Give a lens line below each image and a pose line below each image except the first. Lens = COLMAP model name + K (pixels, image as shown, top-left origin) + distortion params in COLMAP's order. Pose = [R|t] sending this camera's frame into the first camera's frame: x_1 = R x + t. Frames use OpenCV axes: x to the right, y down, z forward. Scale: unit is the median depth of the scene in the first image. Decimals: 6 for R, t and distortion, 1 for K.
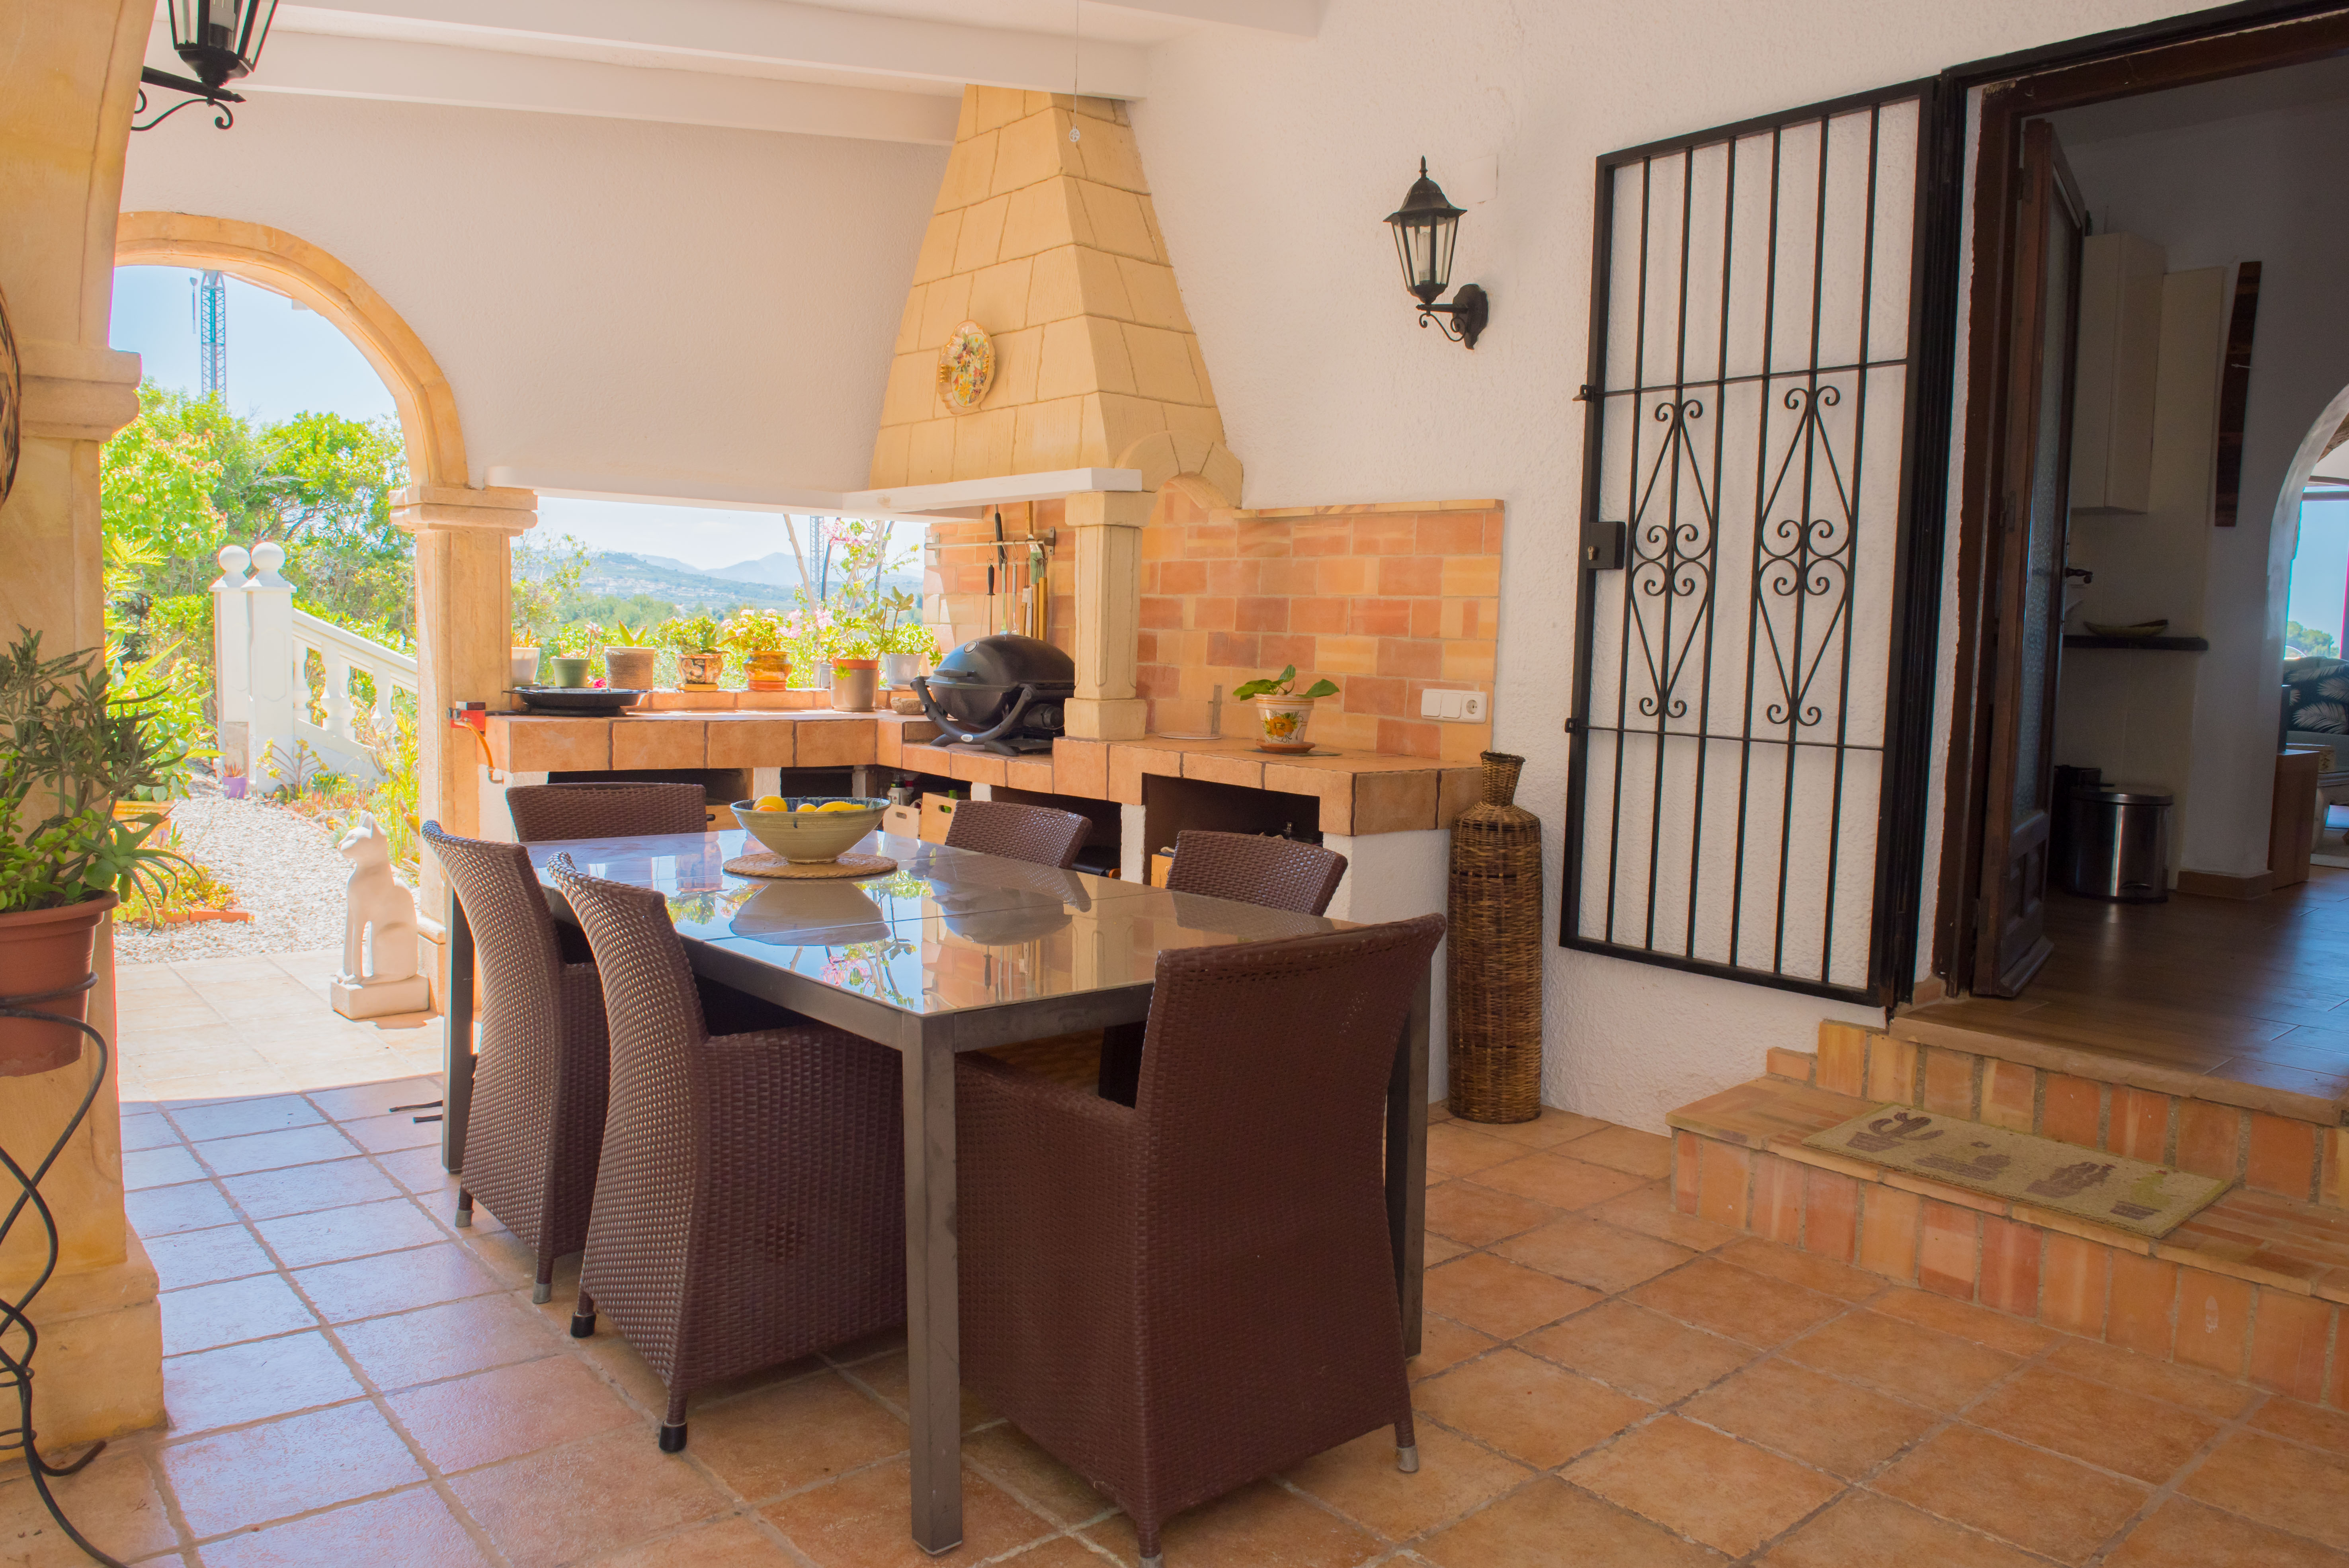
lens RADIAL K [[1619.6, 0, 1172.6], [0, 1619.6, 780.8], [0, 0, 1]] dist [-0.053970, -0.001733]
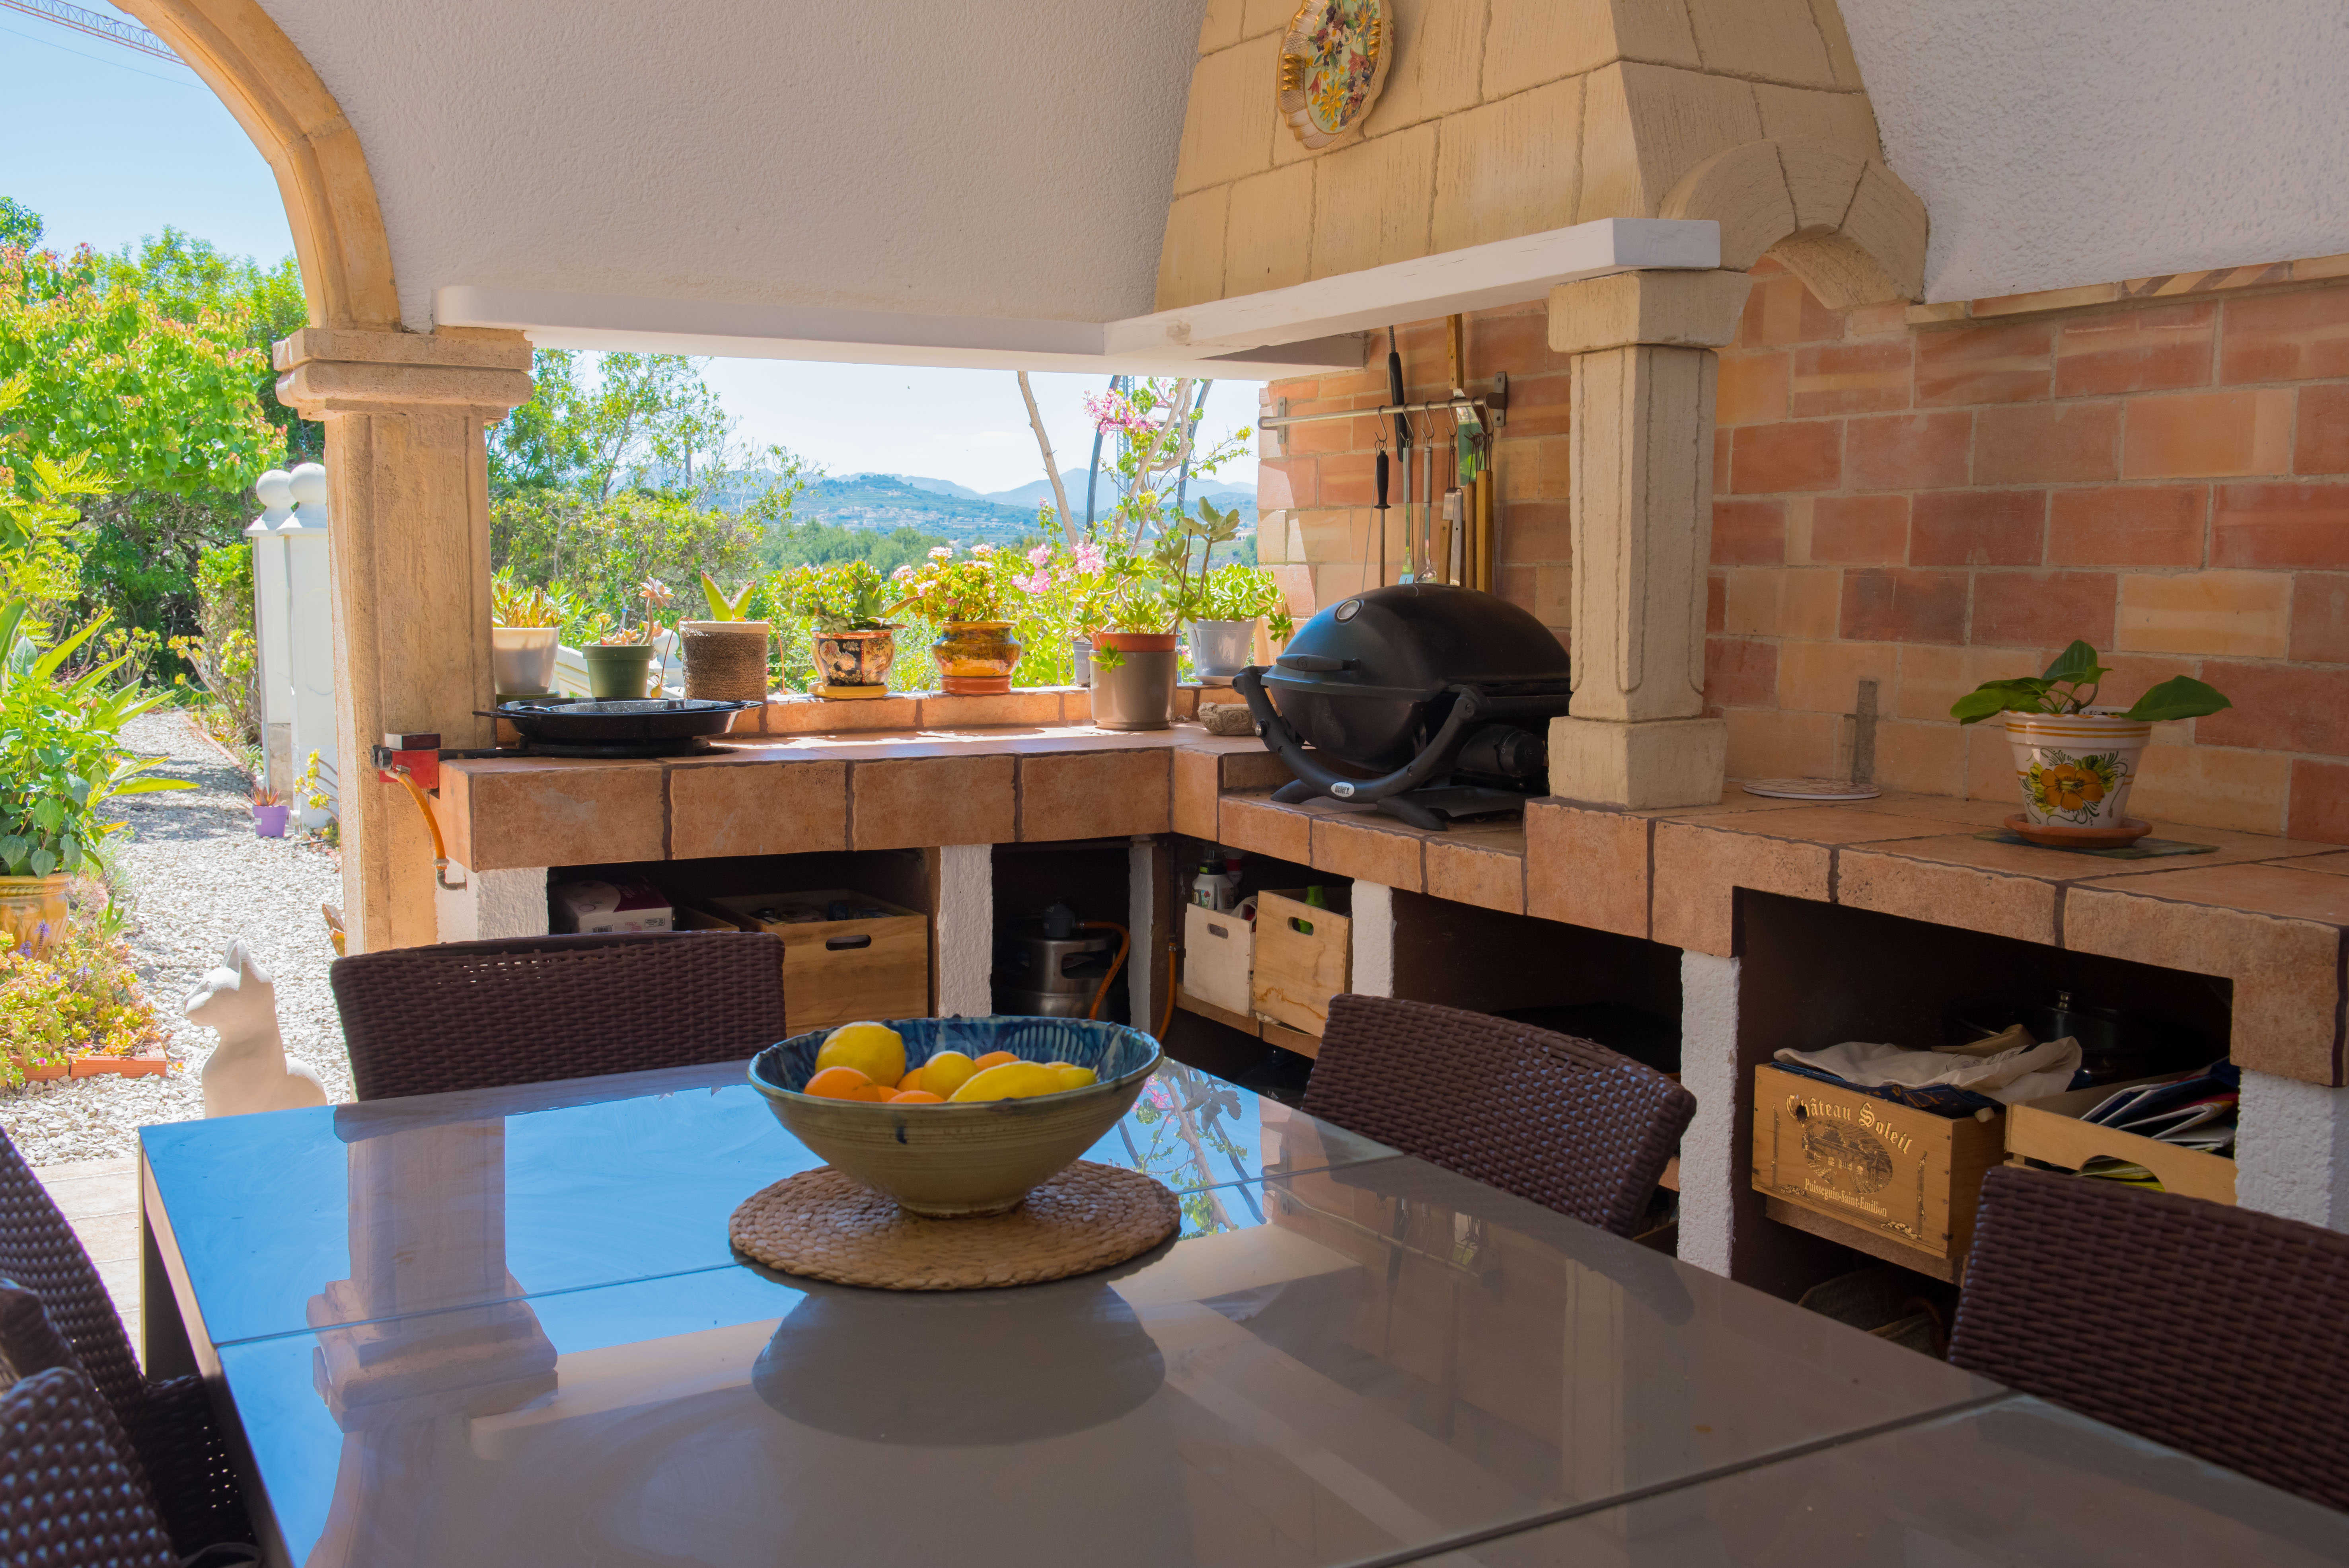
lens RADIAL K [[2153.3, 0, 1173.9], [0, 2153.3, 791.7], [0, 0, 1]] dist [0.003611, 0.000000]
pose [[0.980708, -0.005591, -0.195399, -0.047993], [0.008224, 0.999886, 0.012664, -0.035555], [0.195306, -0.014026, 0.980642, 0.333347]]
